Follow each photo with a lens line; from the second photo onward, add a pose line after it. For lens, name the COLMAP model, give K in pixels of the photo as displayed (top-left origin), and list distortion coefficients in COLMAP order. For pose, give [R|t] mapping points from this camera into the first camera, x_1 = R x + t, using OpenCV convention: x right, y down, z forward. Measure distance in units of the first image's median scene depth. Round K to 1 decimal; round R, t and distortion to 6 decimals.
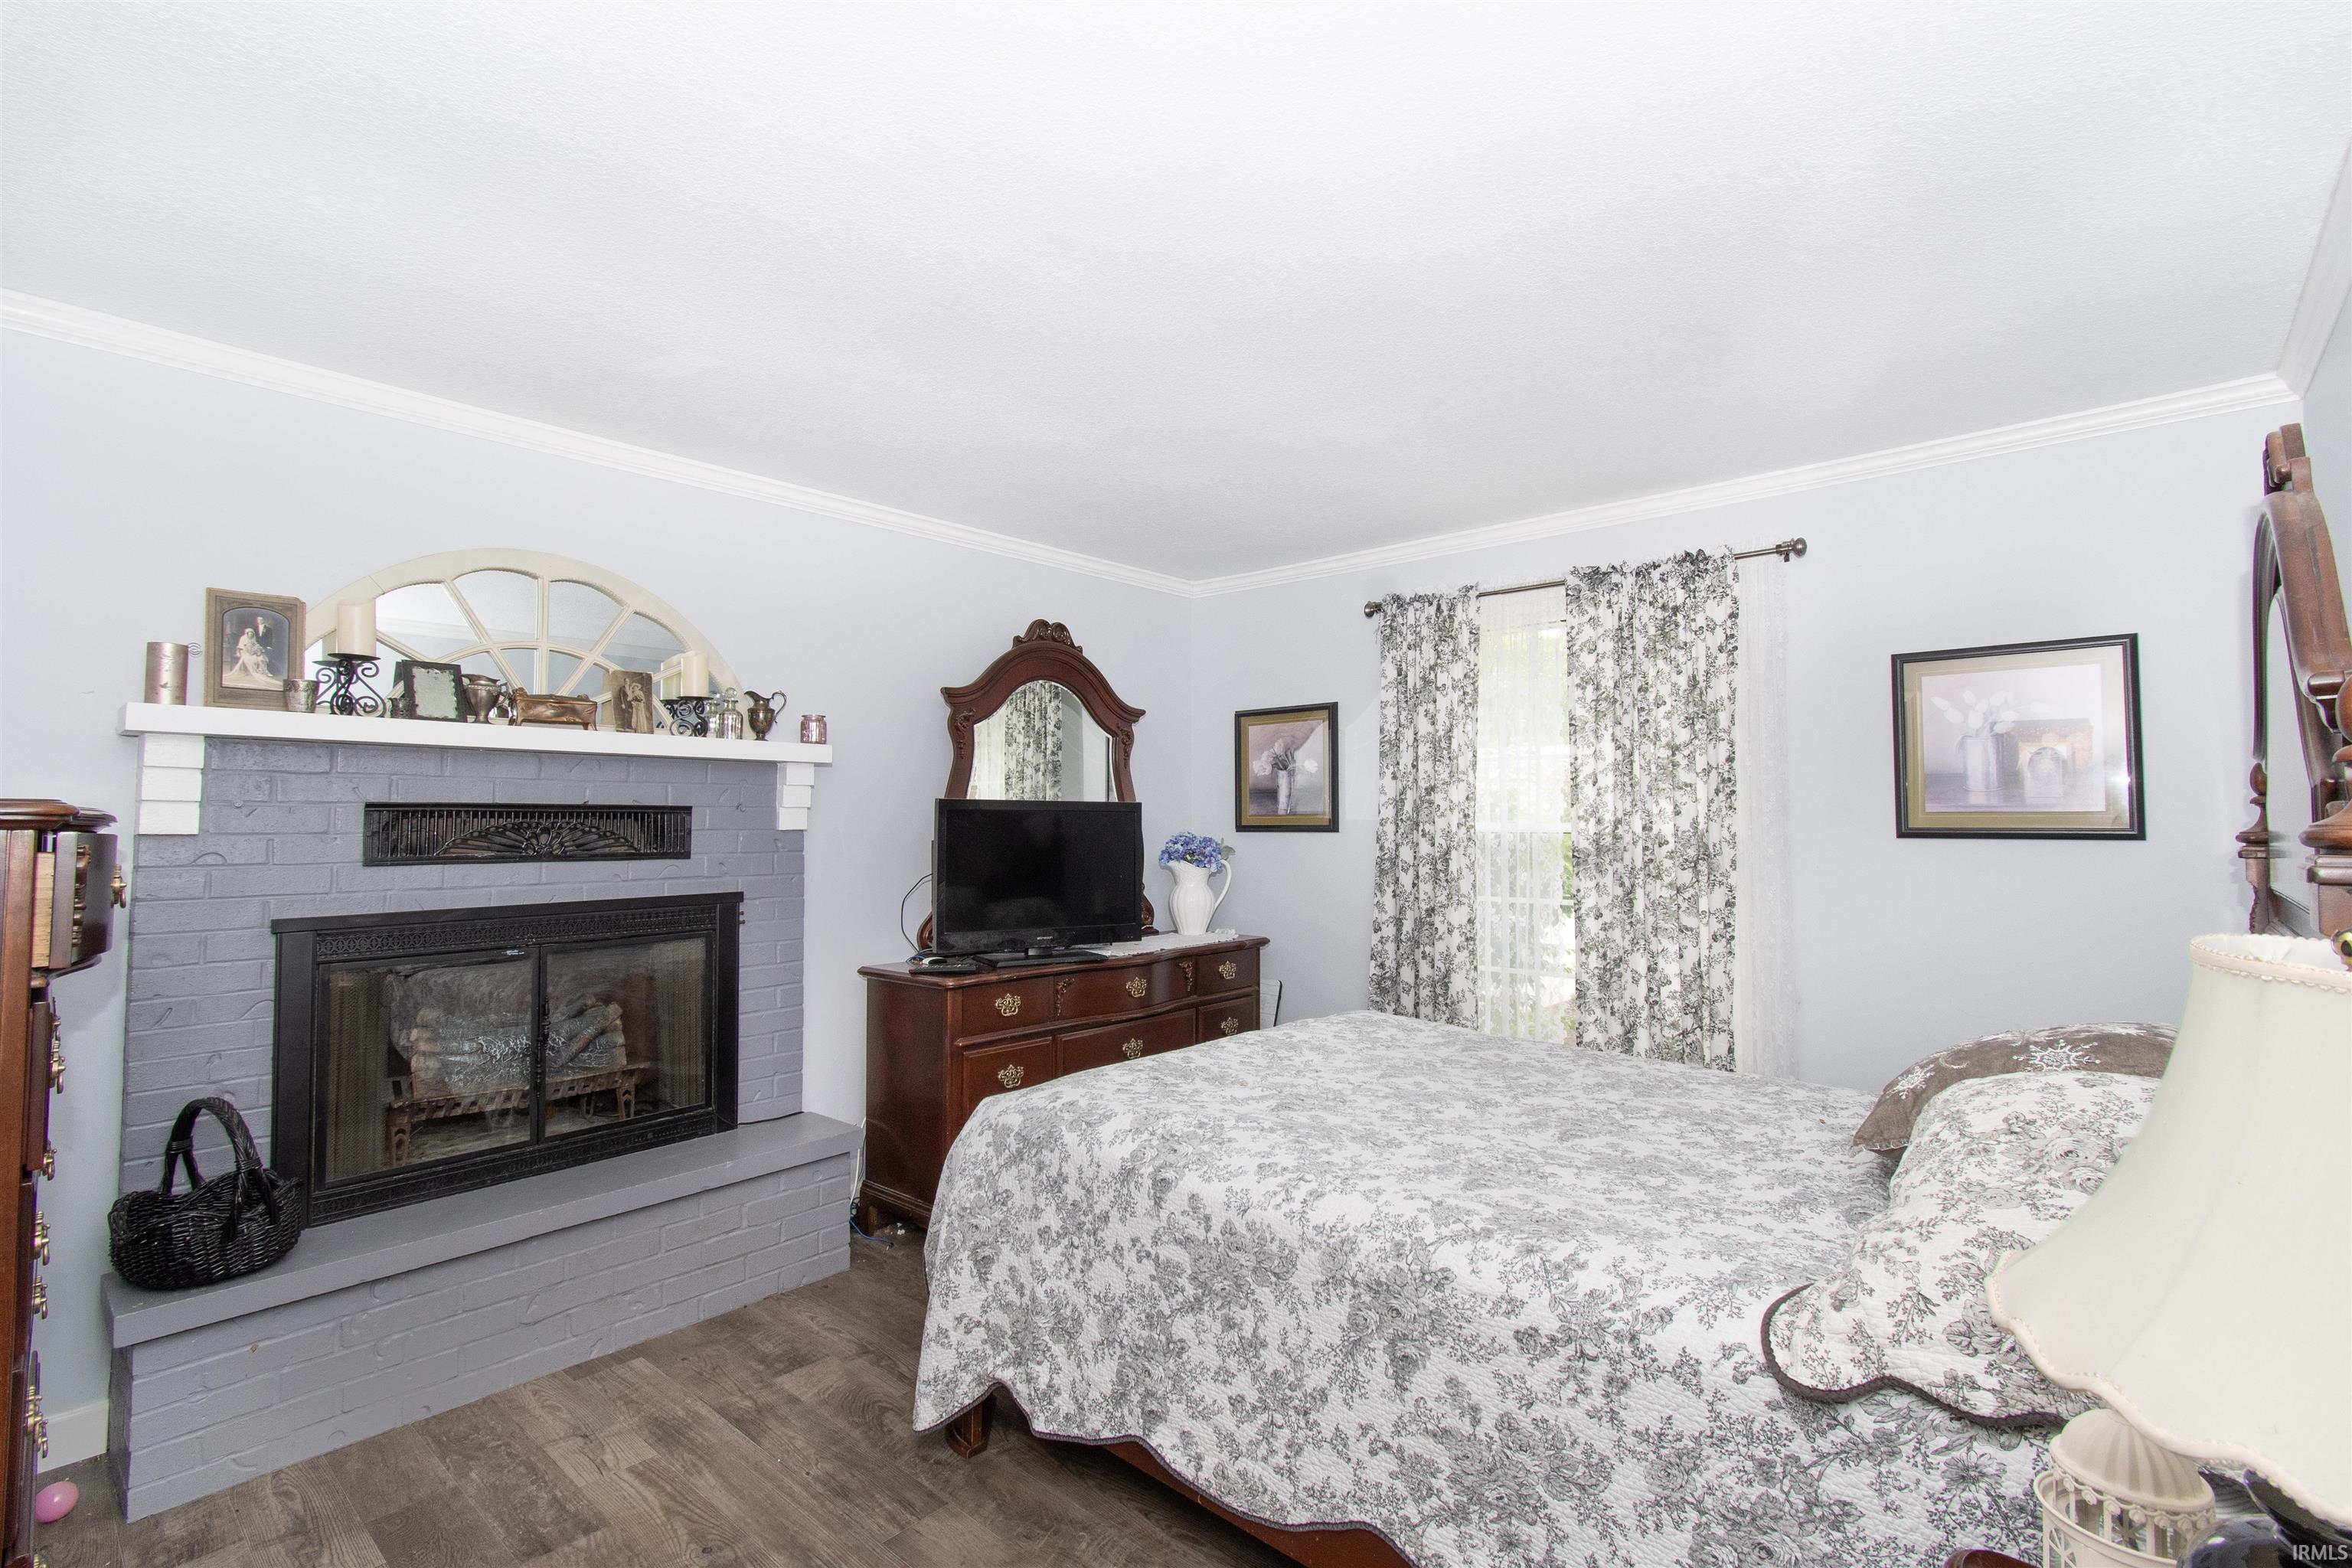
lens RADIAL K [[1054.3, 0, 1153.2], [0, 1054.3, 784.5], [0, 0, 1]] dist [0.002355, -0.000030]
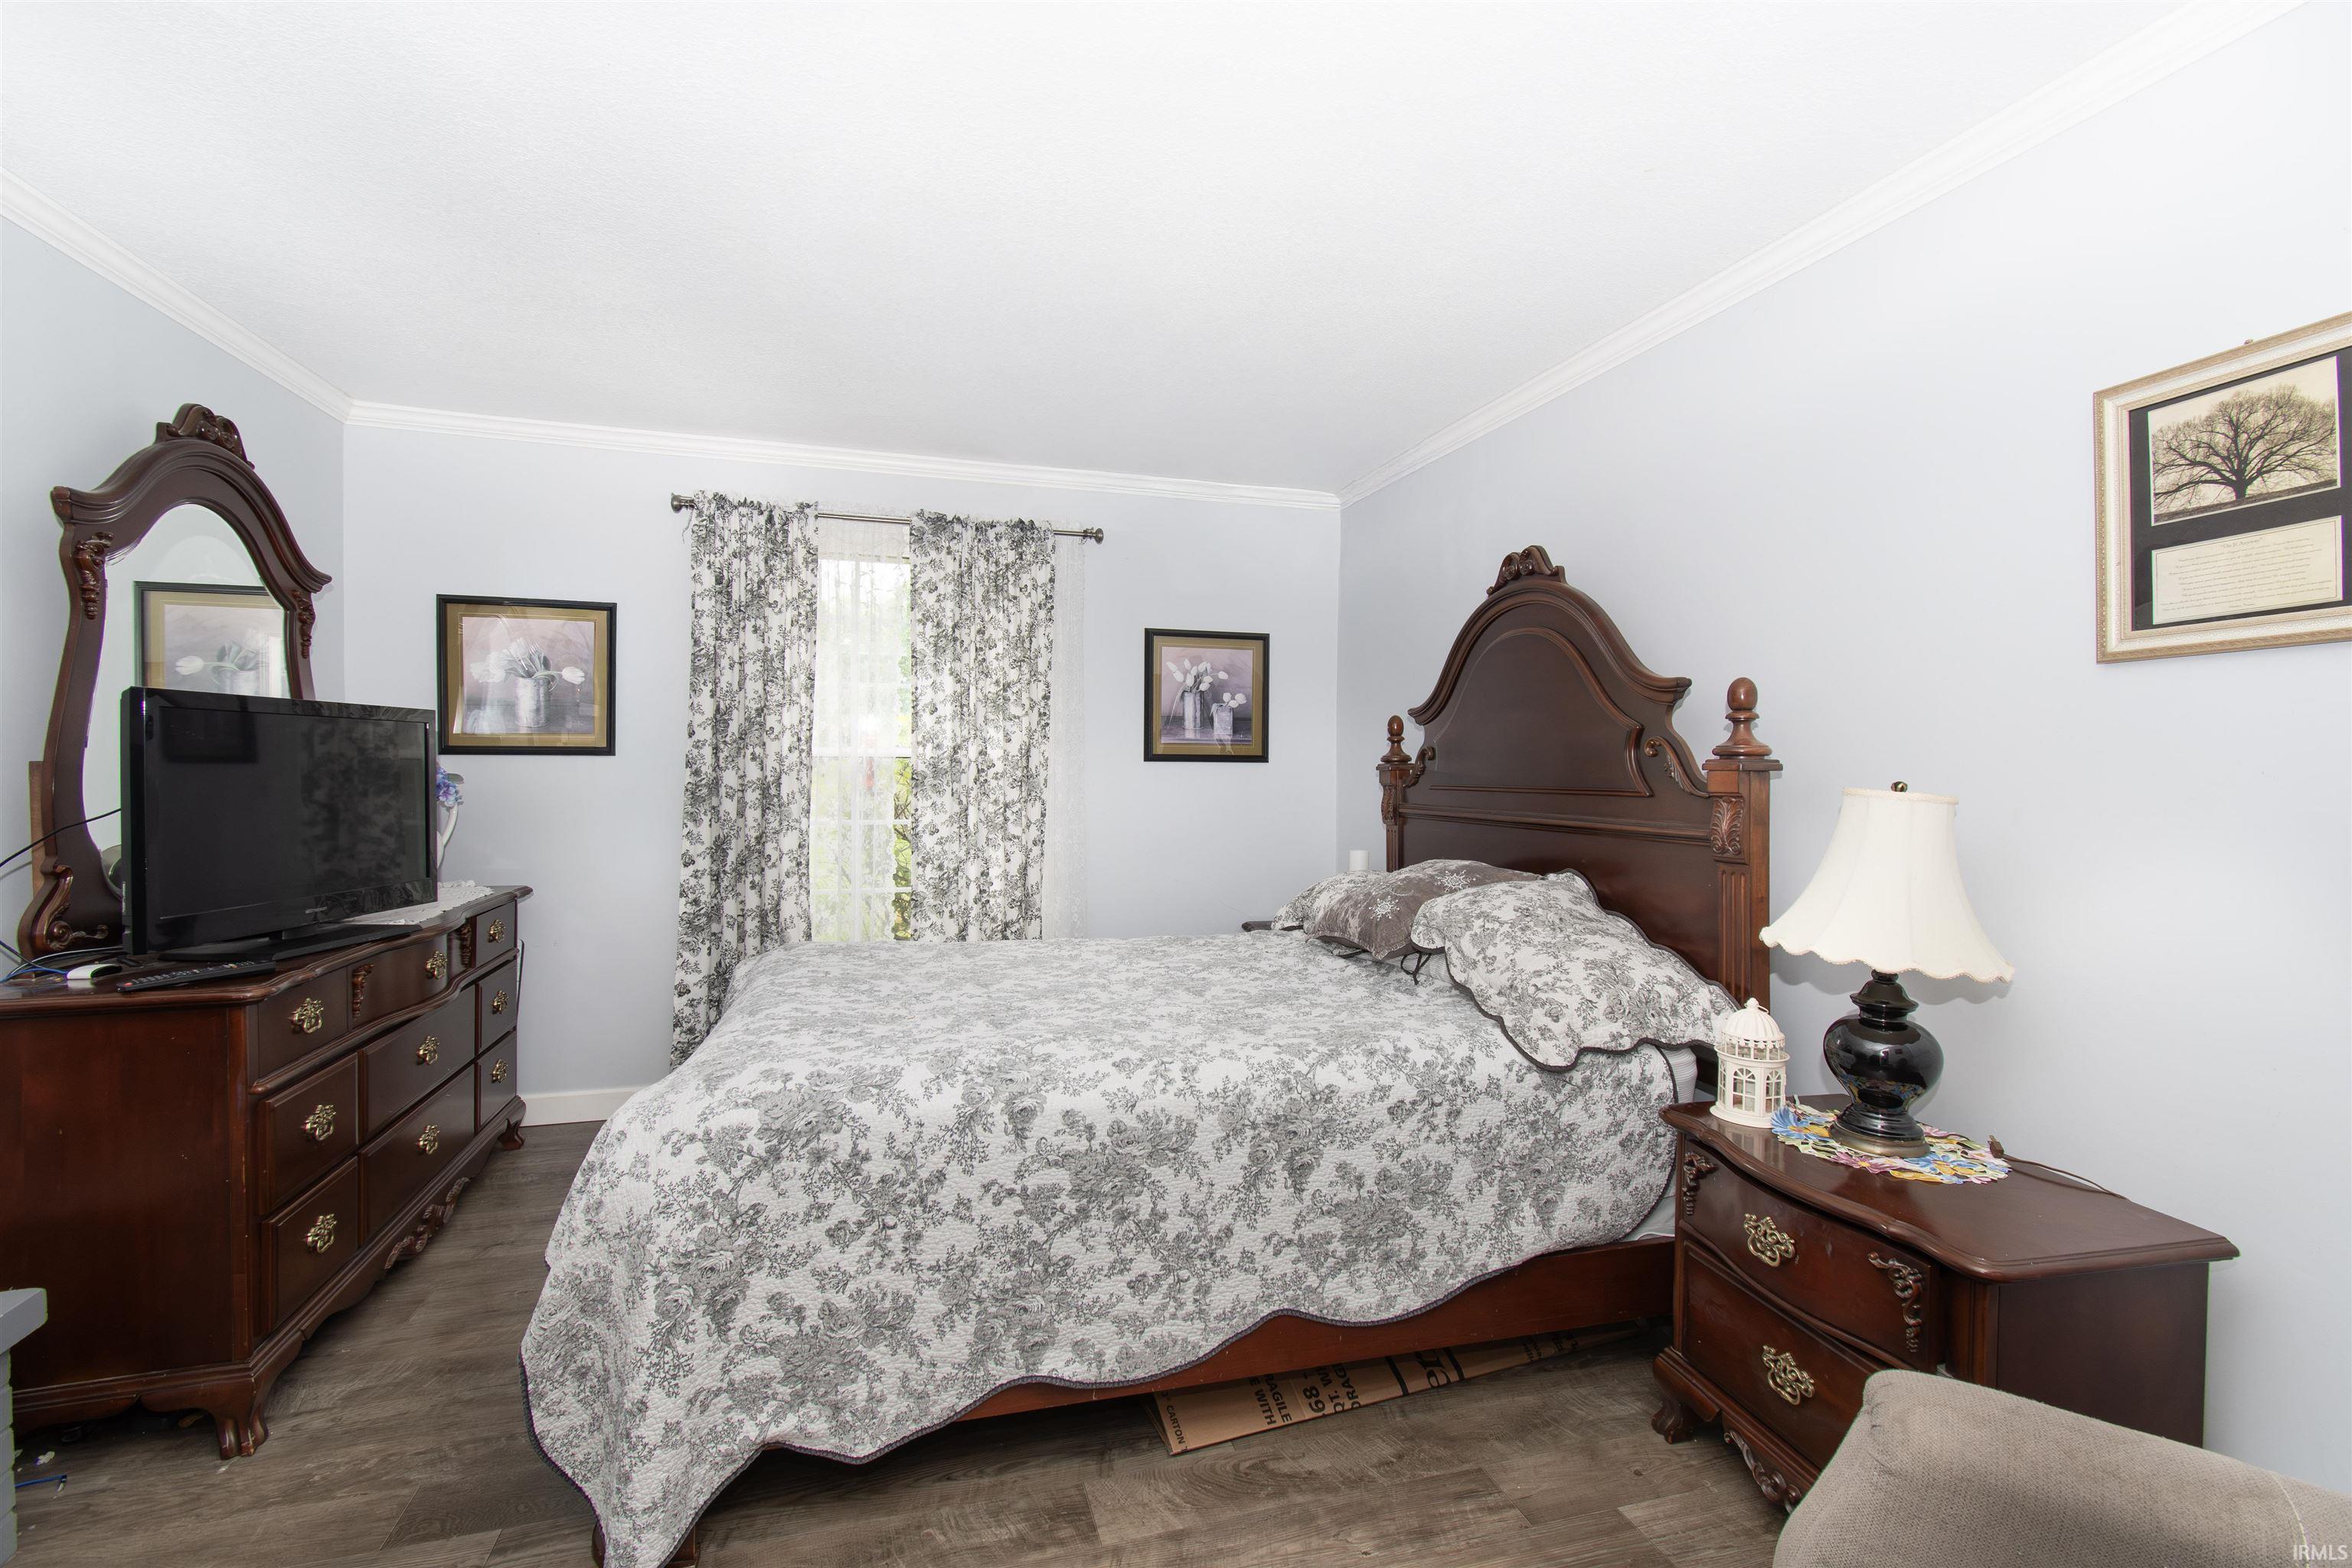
lens RADIAL K [[1054.3, 0, 1155.2], [0, 1054.3, 777.3], [0, 0, 1]] dist [0.002355, -0.000030]
pose [[0.529518, -0.008289, 0.848258, -0.439634], [-0.039918, 0.998601, 0.034677, 0.021711], [-0.847359, -0.052223, 0.528447, 0.245185]]
